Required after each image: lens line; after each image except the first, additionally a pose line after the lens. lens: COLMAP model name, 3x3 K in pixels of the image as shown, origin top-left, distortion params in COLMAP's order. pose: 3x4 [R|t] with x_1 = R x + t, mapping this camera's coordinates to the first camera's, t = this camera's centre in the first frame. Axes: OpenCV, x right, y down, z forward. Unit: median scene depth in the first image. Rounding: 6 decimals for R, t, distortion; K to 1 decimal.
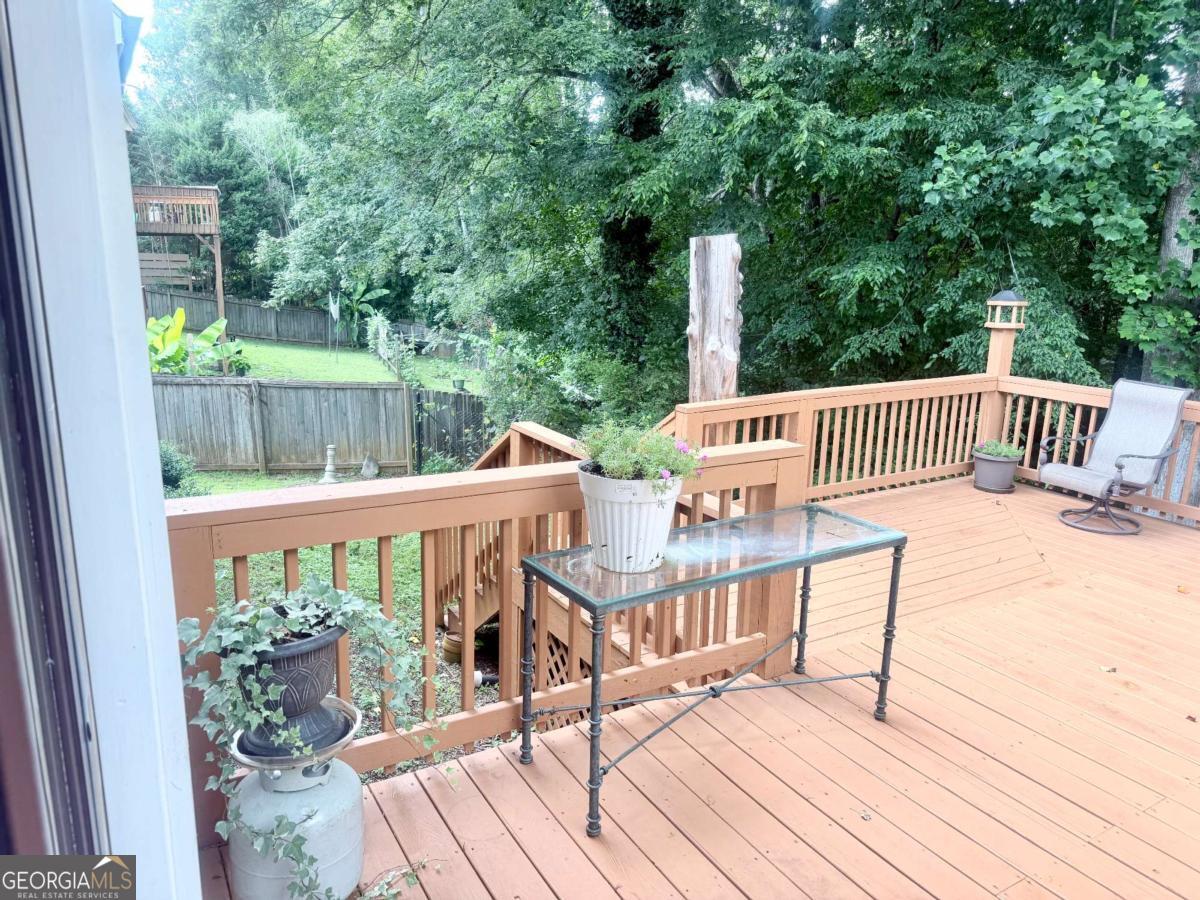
lens RADIAL K [[834.7, 0, 604.5], [0, 834.7, 470.6], [0, 0, 1]] dist [0.061297, -0.105371]
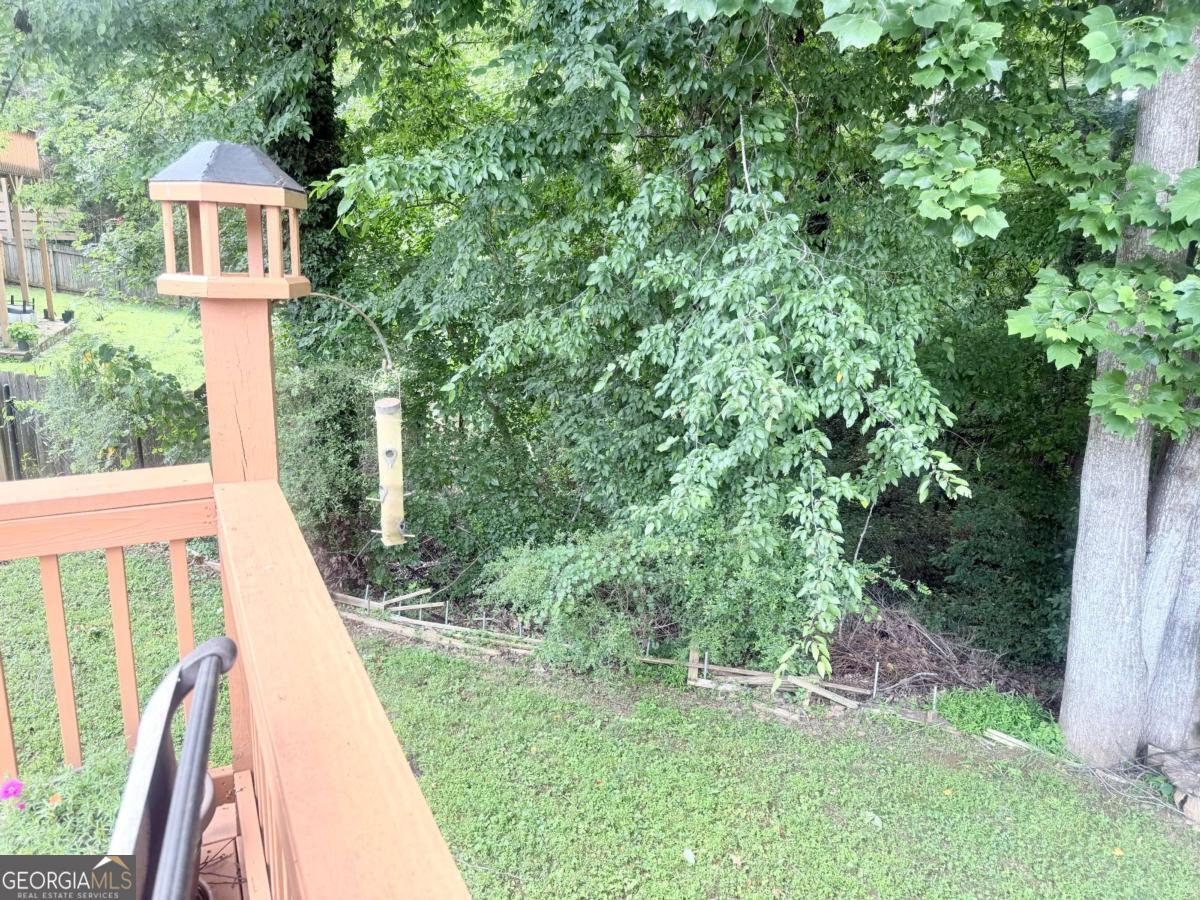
lens RADIAL K [[843.0, 0, 601.2], [0, 843.0, 488.7], [0, 0, 1]] dist [0.037966, -0.000737]
pose [[0.998142, 0.035305, -0.049666, 0.482369], [-0.033092, 0.998452, 0.044706, -0.100757], [0.051167, -0.042980, 0.997765, 0.597487]]
